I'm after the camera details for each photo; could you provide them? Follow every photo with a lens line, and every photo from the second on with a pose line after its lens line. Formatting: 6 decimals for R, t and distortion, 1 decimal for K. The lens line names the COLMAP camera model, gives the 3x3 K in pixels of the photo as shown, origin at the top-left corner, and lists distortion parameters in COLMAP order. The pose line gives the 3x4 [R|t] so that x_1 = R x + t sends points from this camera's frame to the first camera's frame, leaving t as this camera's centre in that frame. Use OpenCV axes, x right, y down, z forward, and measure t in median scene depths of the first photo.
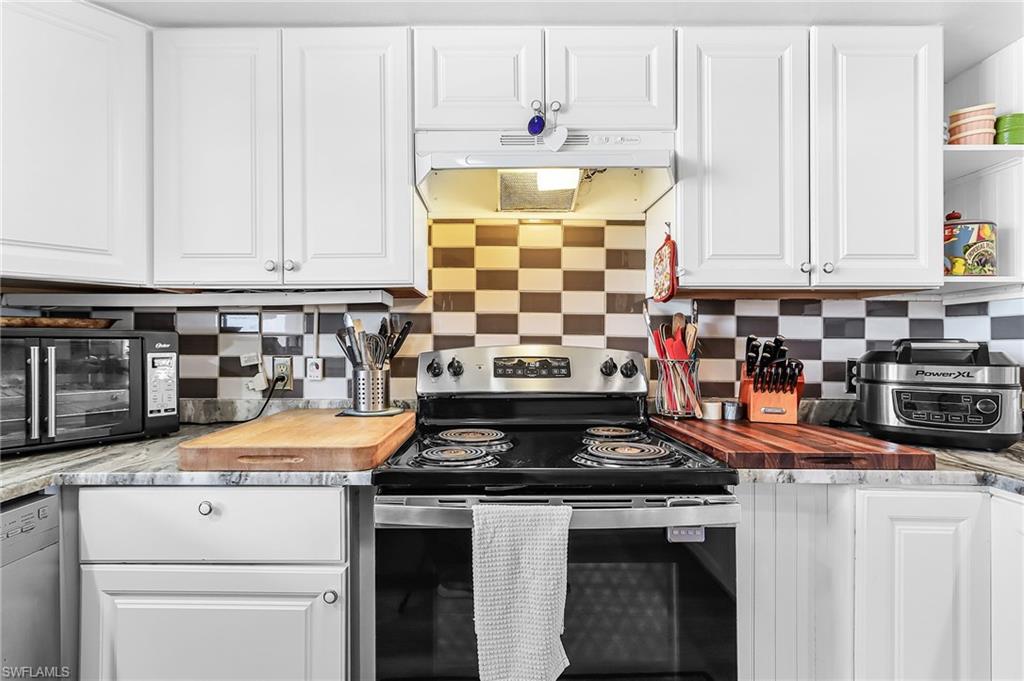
lens RADIAL K [[474.3, 0, 477.7], [0, 474.3, 345.1], [0, 0, 1]] dist [0.000929, 0.000380]
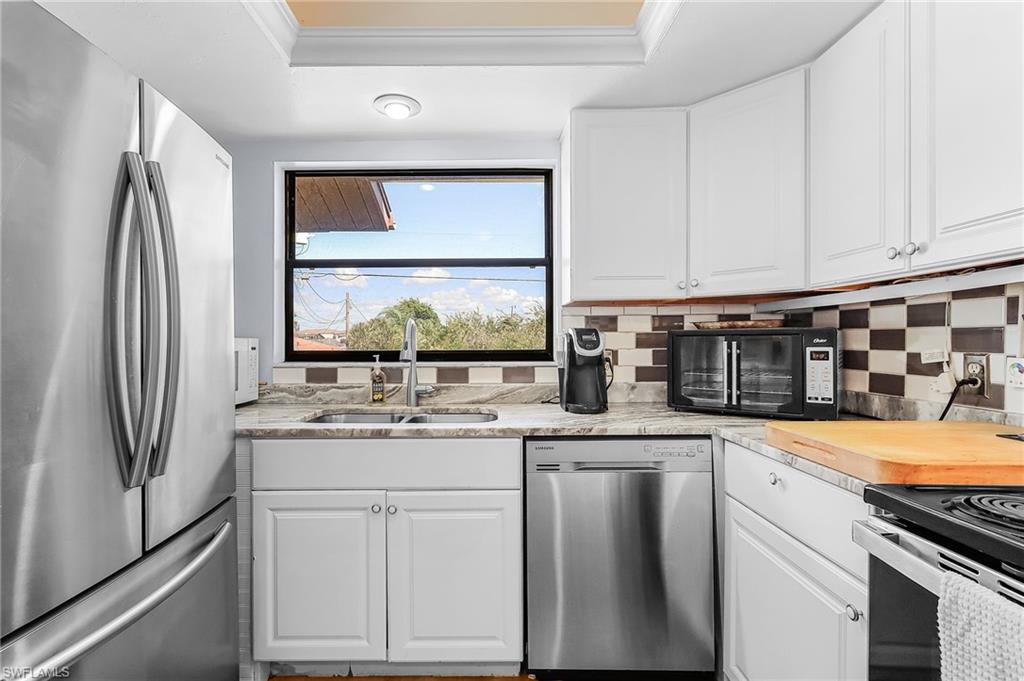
lens RADIAL K [[476.5, 0, 491.5], [0, 476.5, 338.7], [0, 0, 1]] dist [0.001345, 0.000402]
pose [[0.008802, -0.003559, -0.999955, 0.414226], [0.004468, 0.999984, -0.003520, -0.002955], [0.999951, -0.004436, 0.008818, 0.194597]]
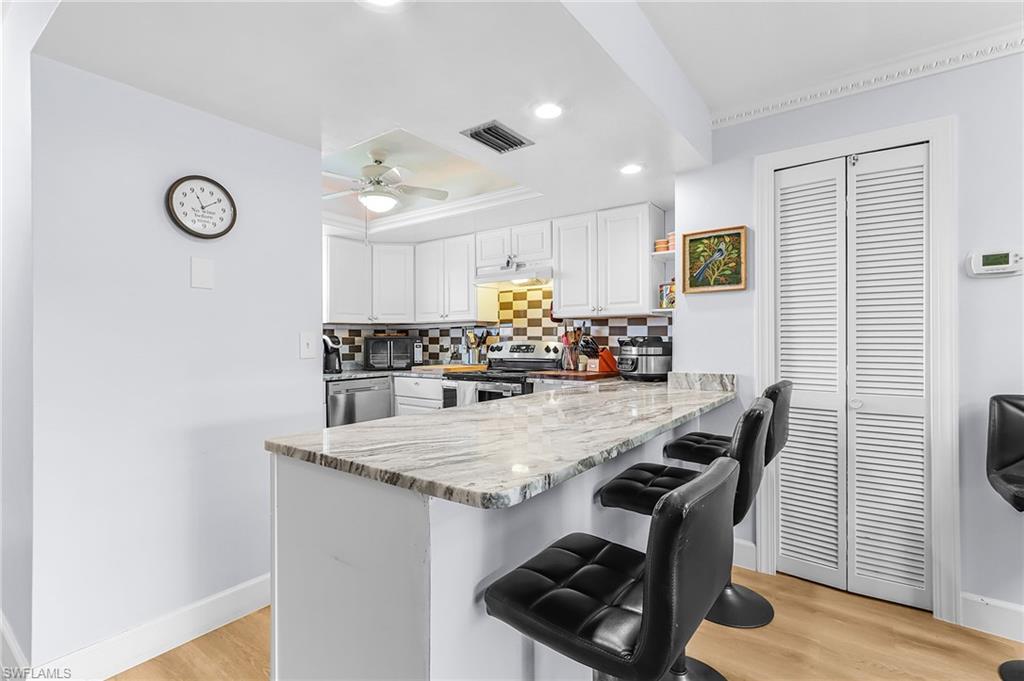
lens RADIAL K [[476.5, 0, 491.5], [0, 476.5, 338.7], [0, 0, 1]] dist [0.001345, 0.000402]
pose [[0.794058, -0.008934, -0.607777, 1.563242], [0.005606, 0.999957, -0.007375, 0.010373], [0.607816, 0.002449, 0.794074, -1.172601]]
